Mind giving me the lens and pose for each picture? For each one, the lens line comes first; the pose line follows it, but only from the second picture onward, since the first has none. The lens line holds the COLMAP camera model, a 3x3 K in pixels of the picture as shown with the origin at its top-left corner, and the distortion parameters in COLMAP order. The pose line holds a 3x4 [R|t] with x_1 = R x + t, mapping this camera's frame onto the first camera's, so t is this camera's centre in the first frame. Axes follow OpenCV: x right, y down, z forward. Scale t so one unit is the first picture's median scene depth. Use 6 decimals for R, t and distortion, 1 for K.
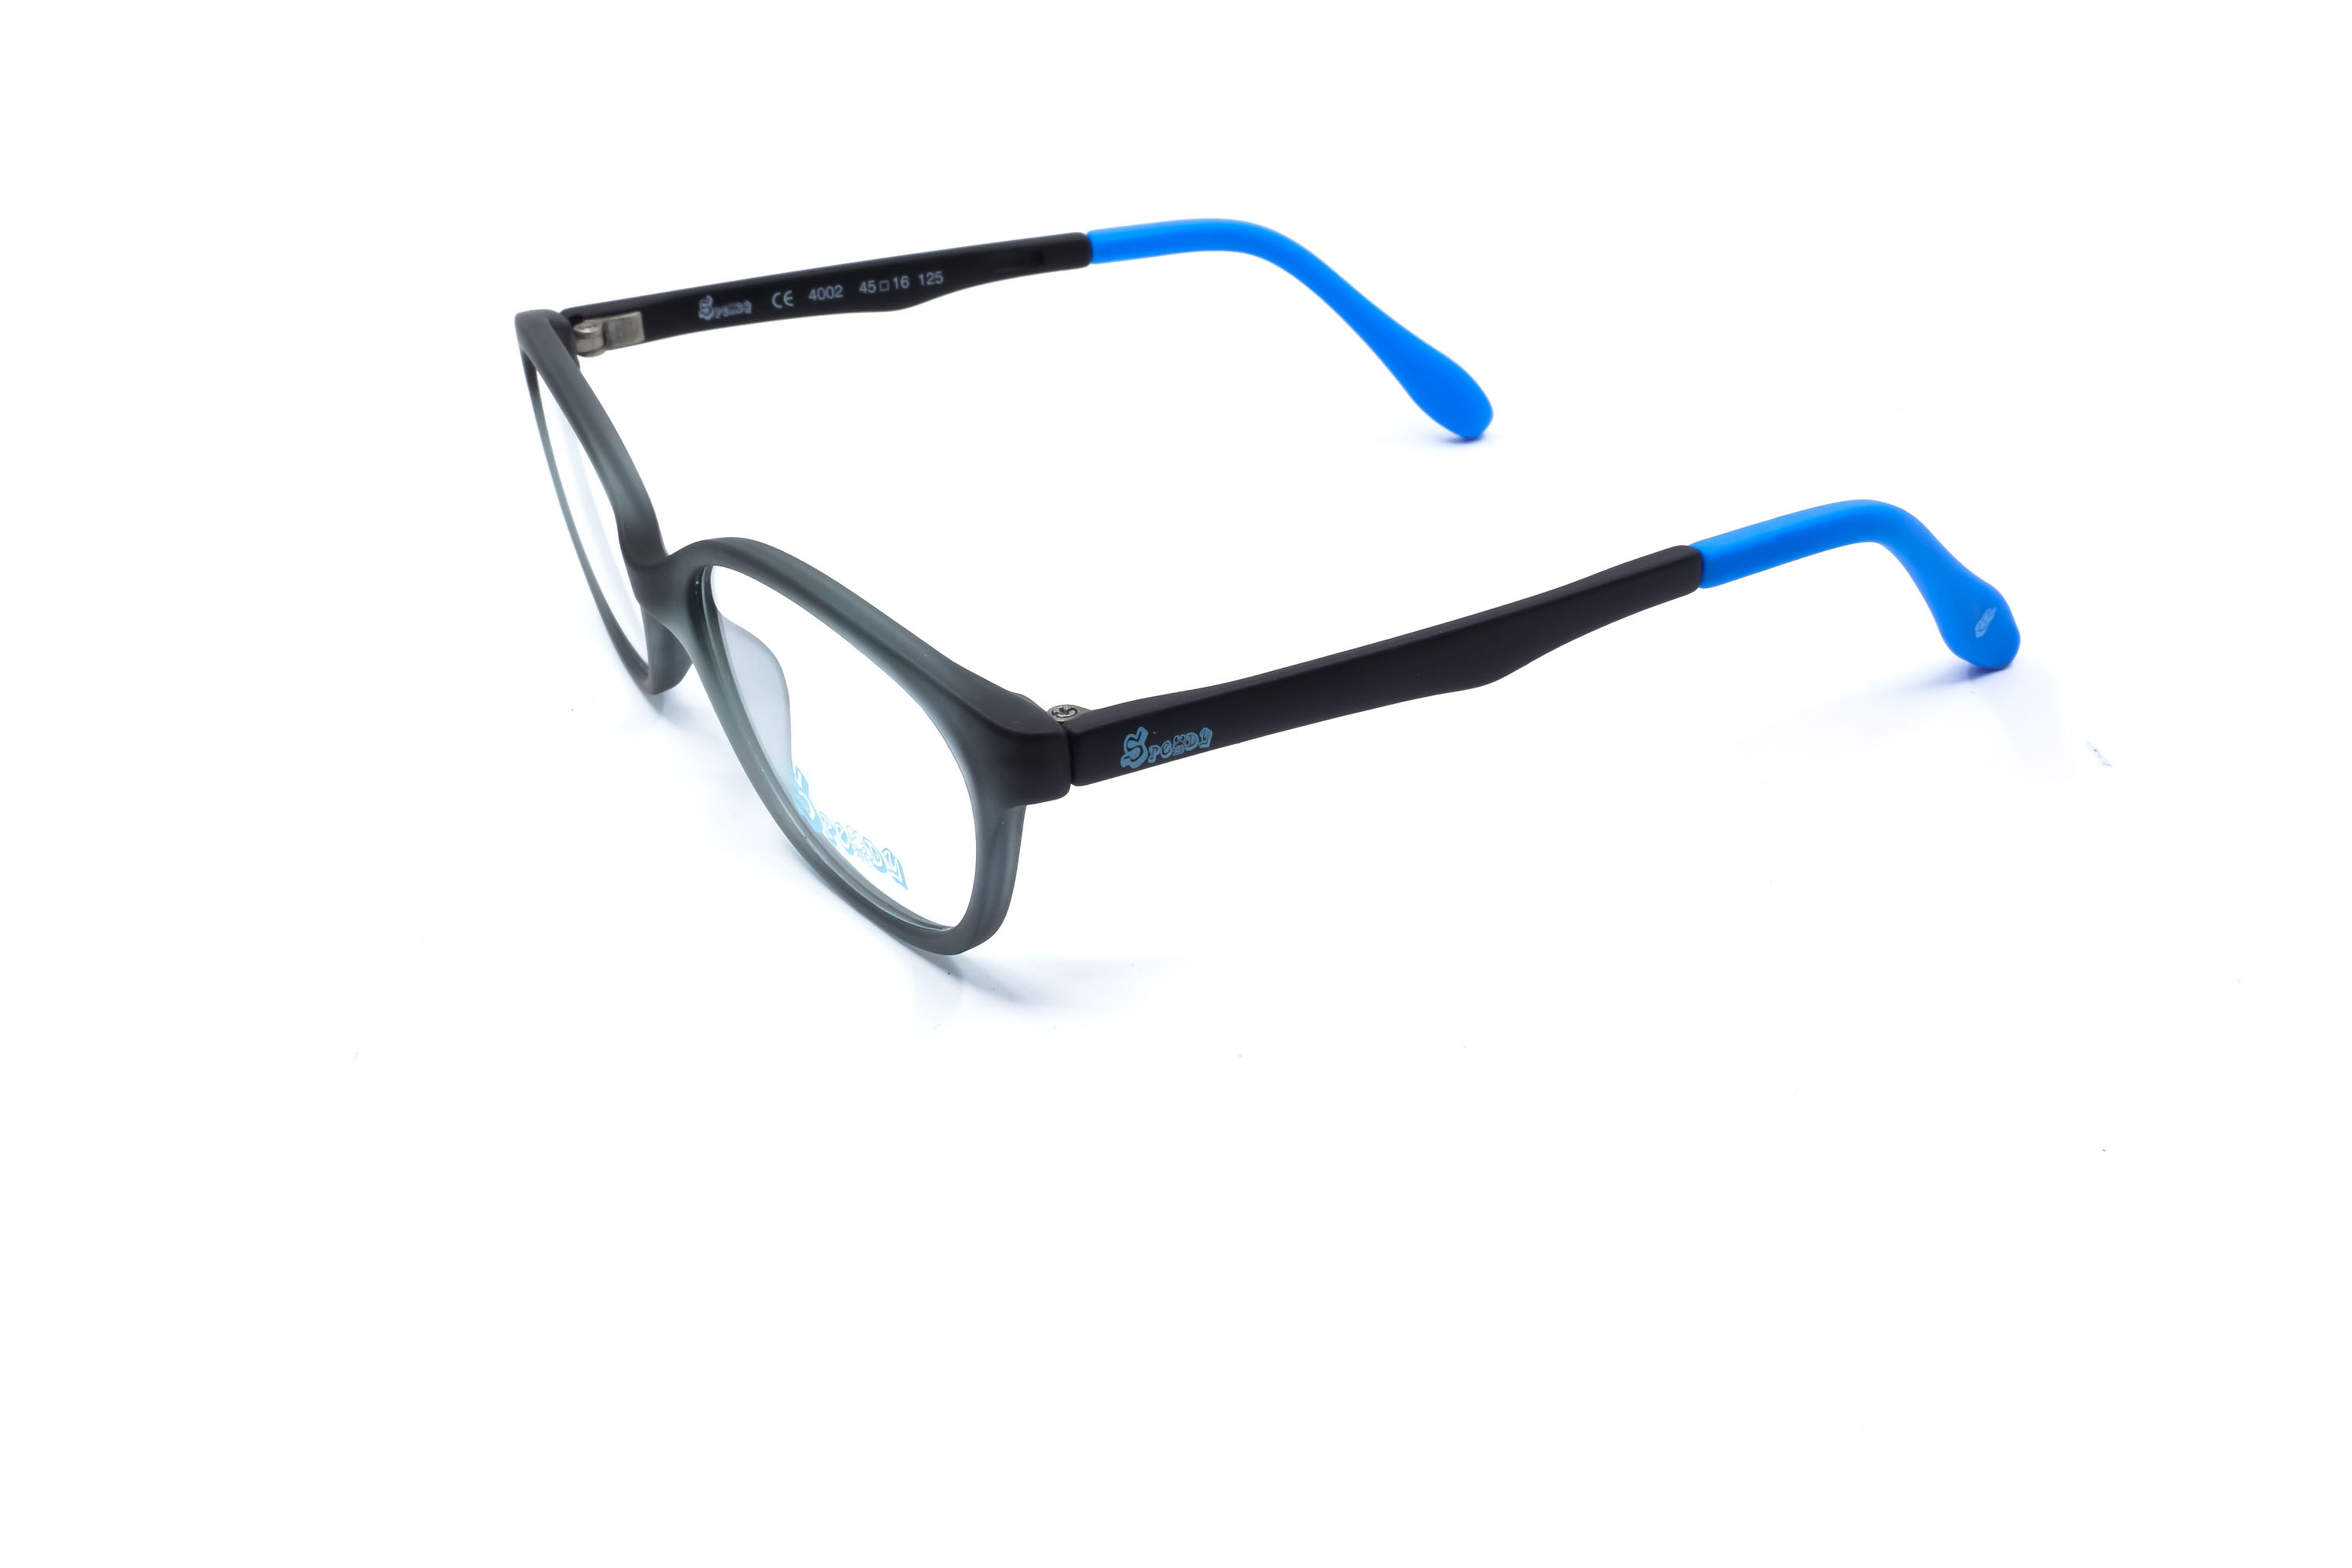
lens RADIAL K [[2425.8, 0, 1176.0], [0, 2425.8, 784.0], [0, 0, 1]] dist [0.007312, -0.004031]
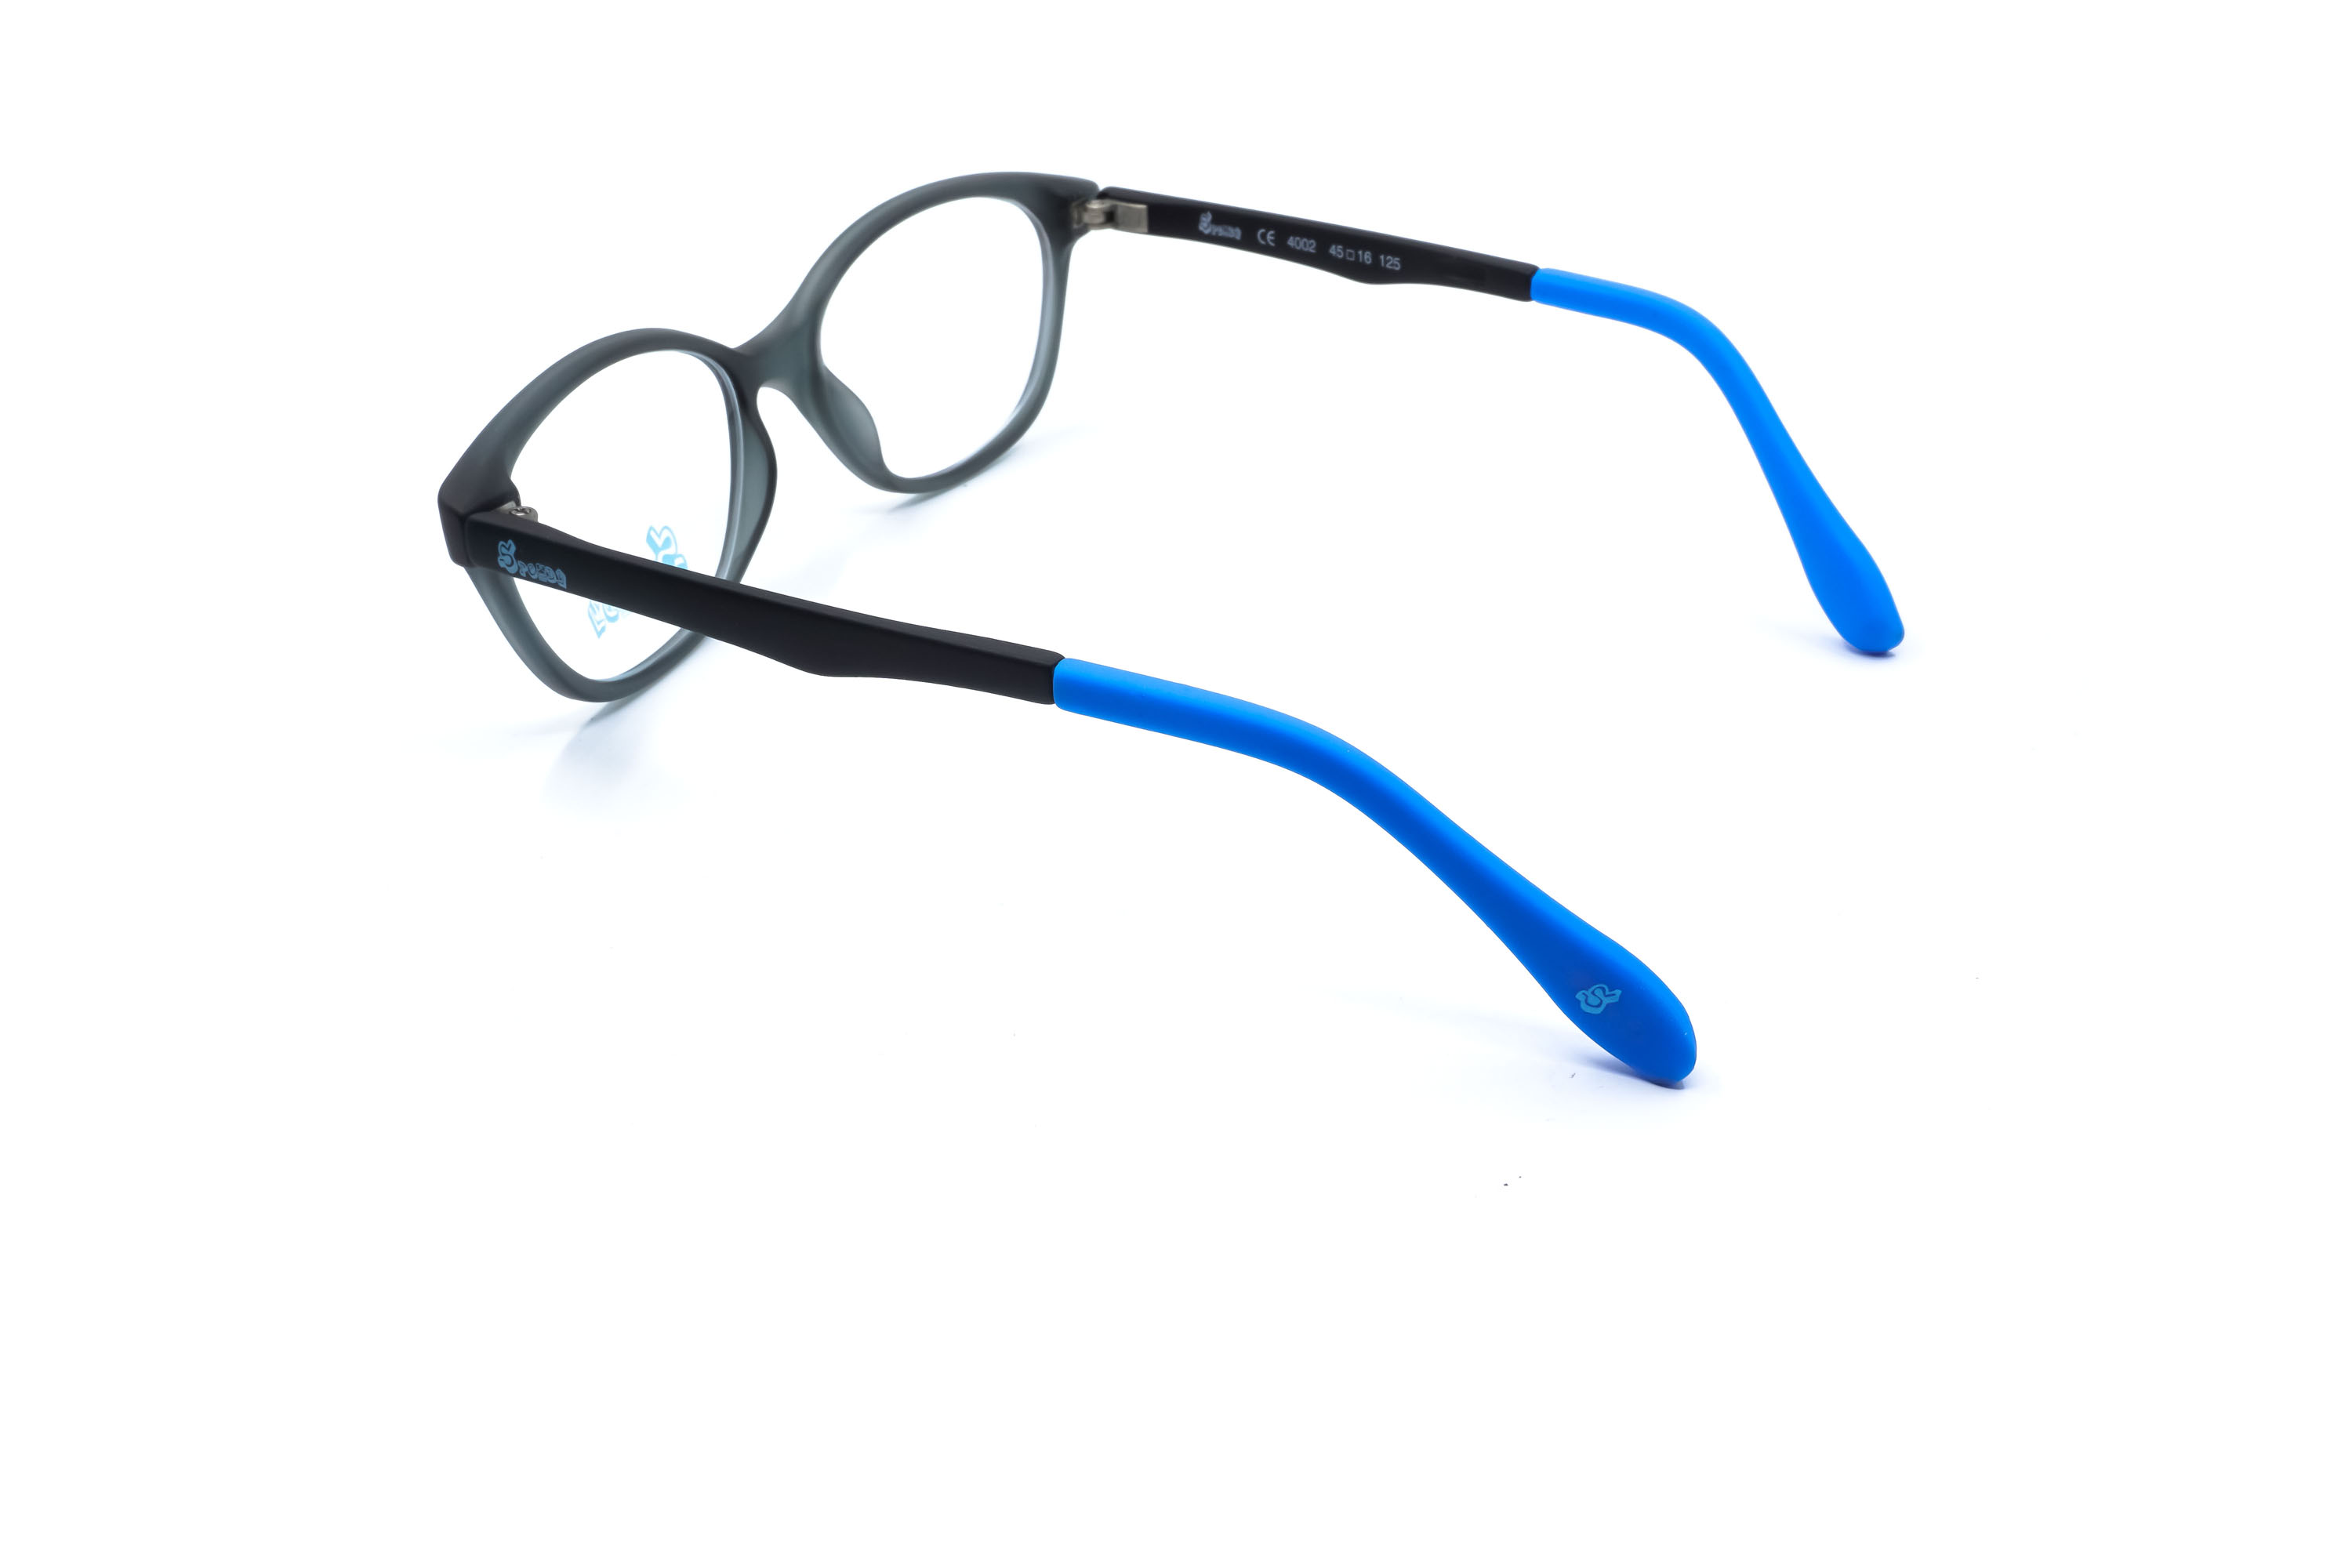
lens RADIAL K [[2425.8, 0, 1176.0], [0, 2425.8, 784.0], [0, 0, 1]] dist [0.007312, -0.004031]
pose [[0.489021, 0.436465, -0.755220, 0.759979], [-0.420219, 0.876596, 0.234511, -0.232366], [0.764379, 0.202677, 0.612085, 0.383875]]
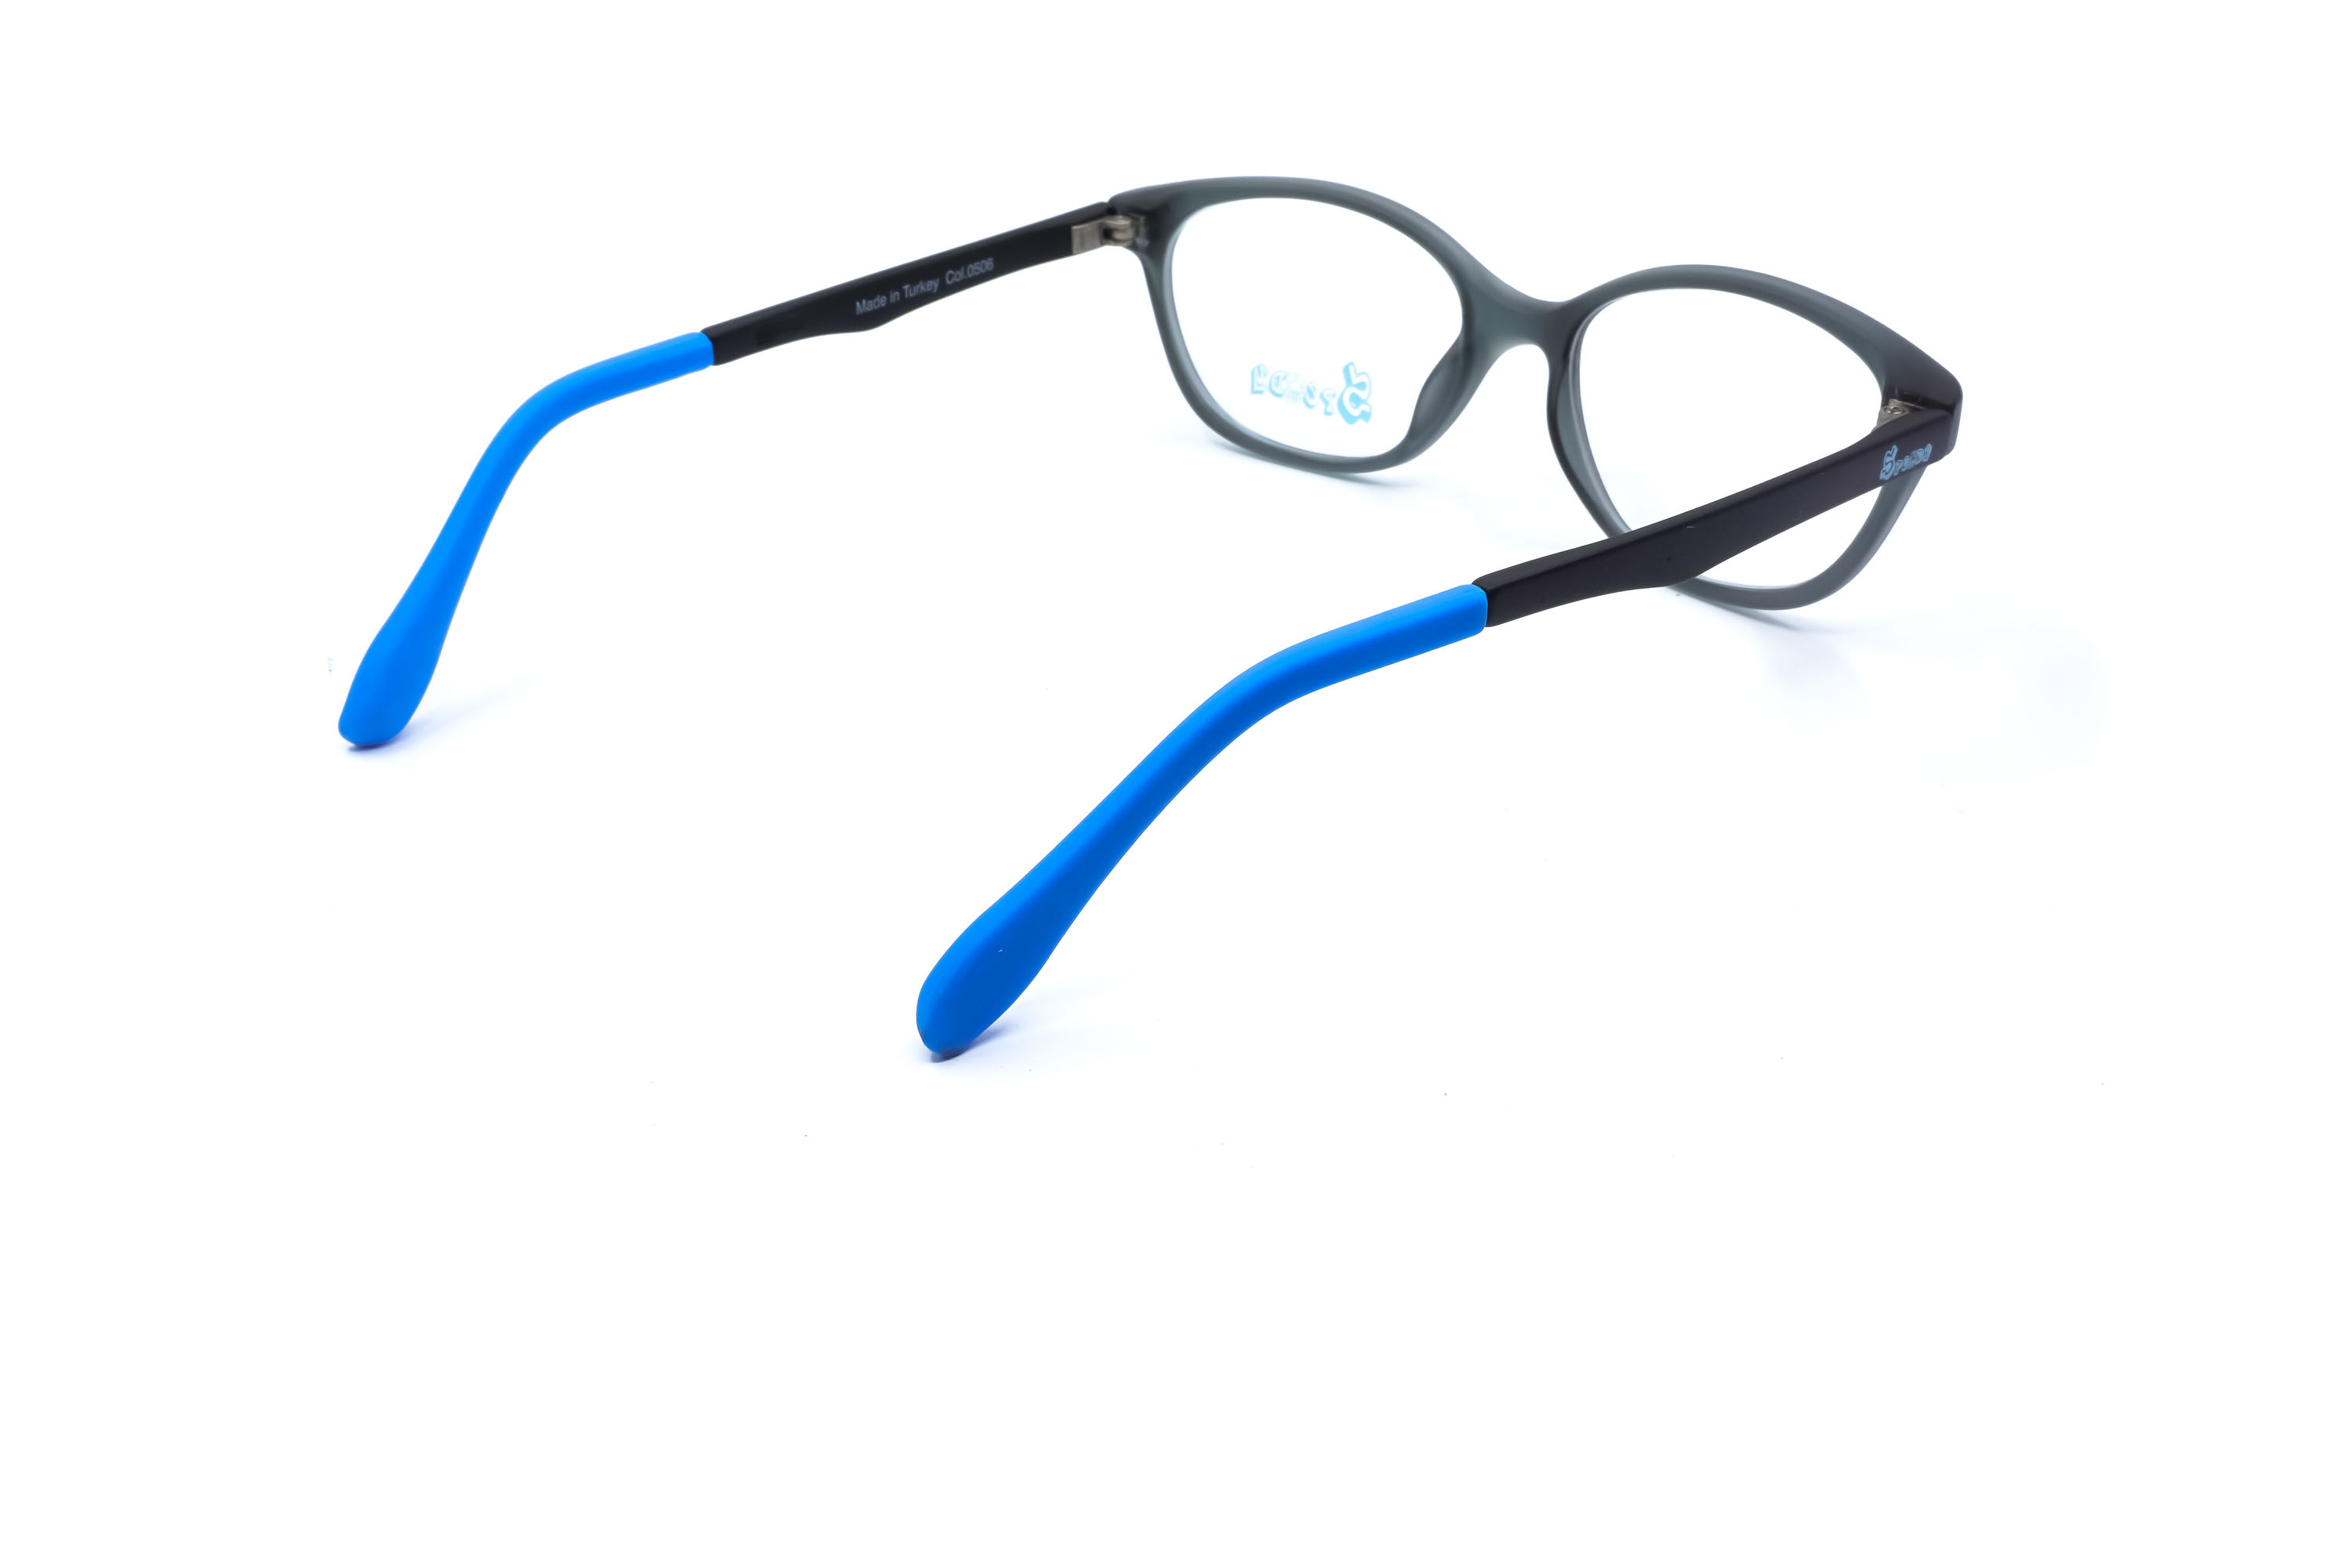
lens RADIAL K [[2425.5, 0, 1176.0], [0, 2425.5, 784.0], [0, 0, 1]] dist [0.045555, -0.002448]
pose [[-0.968124, 0.177389, -0.176830, 0.192499], [-0.065908, 0.500690, 0.863114, -0.870739], [0.241644, 0.847256, -0.473038, 1.469875]]
